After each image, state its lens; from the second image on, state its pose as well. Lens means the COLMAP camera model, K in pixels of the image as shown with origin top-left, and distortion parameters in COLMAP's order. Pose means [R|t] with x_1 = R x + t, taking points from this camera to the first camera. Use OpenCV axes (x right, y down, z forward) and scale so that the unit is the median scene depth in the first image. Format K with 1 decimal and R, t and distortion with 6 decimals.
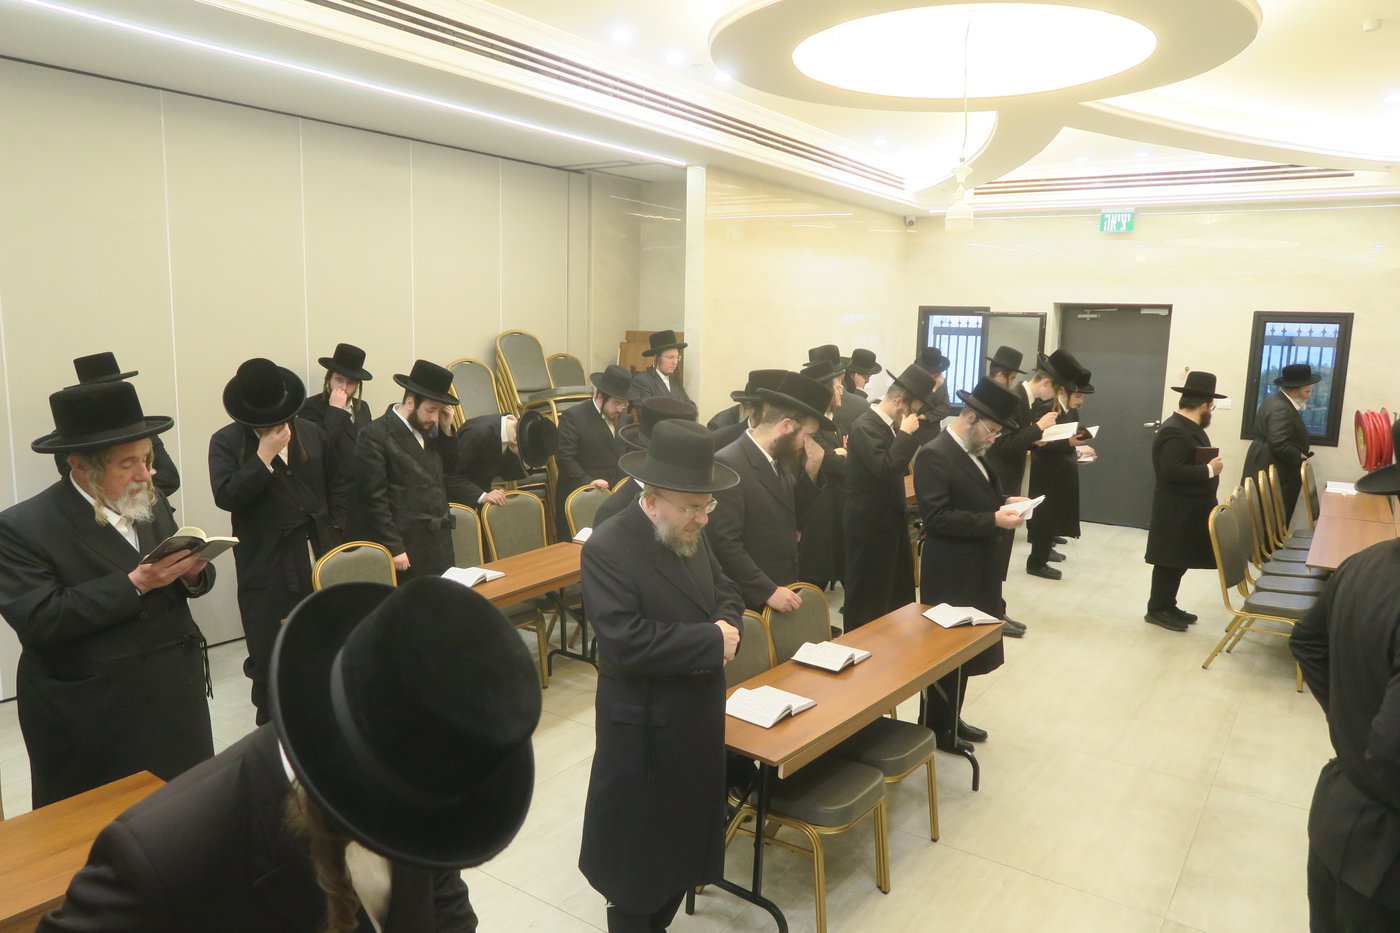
lens RADIAL K [[994.5, 0, 670.3], [0, 994.5, 468.5], [0, 0, 1]] dist [0.002335, -0.002842]
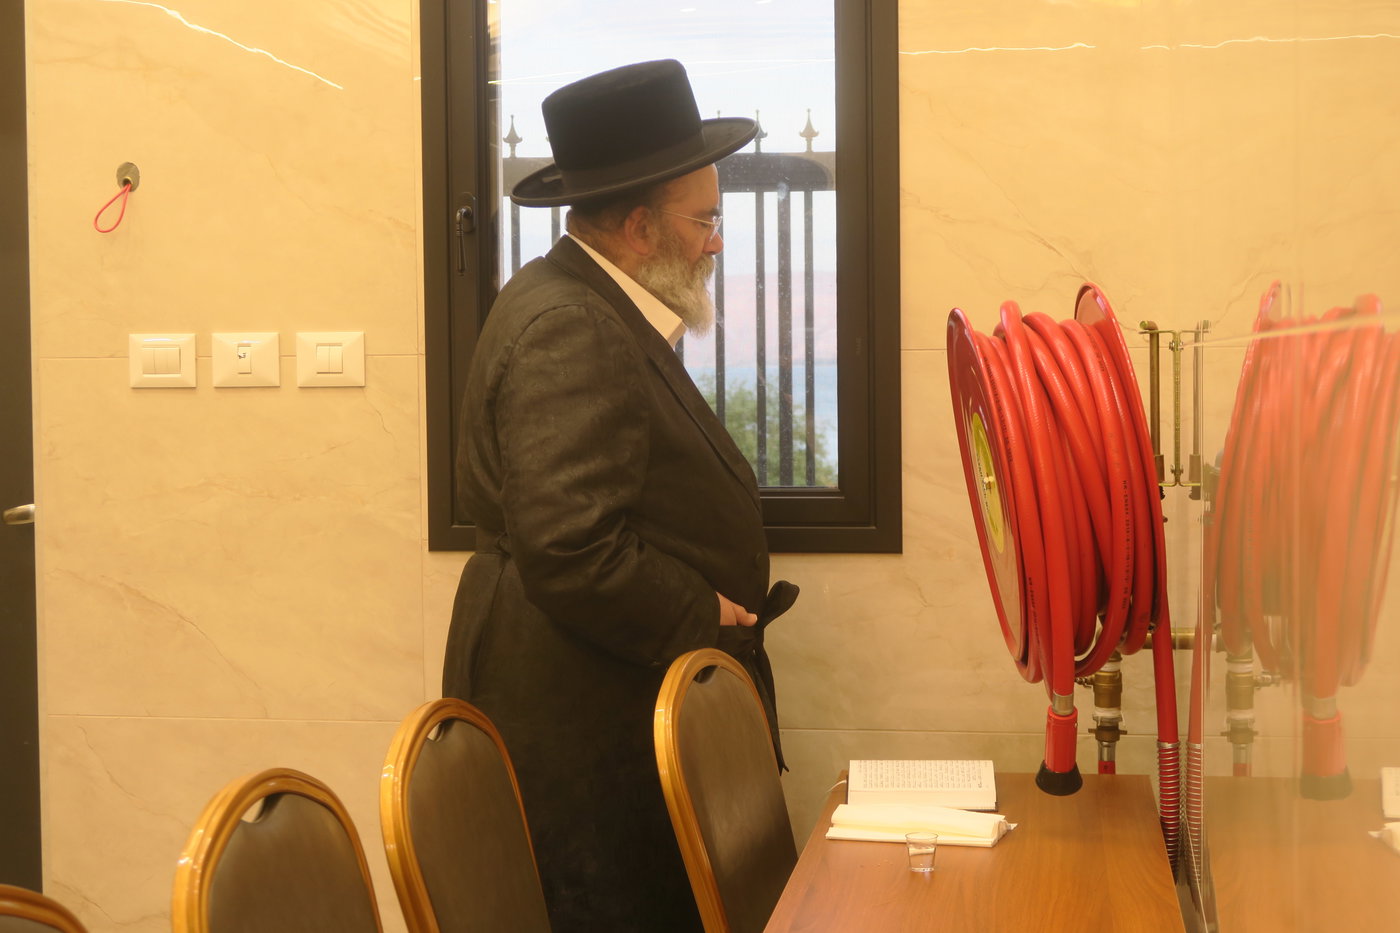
lens RADIAL K [[2318.5, 0, 694.9], [0, 2318.5, 475.9], [0, 0, 1]] dist [0.037658, 0.000000]
pose [[0.905746, -0.042825, 0.421652, 0.488753], [0.084860, 0.993060, -0.081428, -0.004594], [-0.415239, 0.109535, 0.903094, 0.674556]]
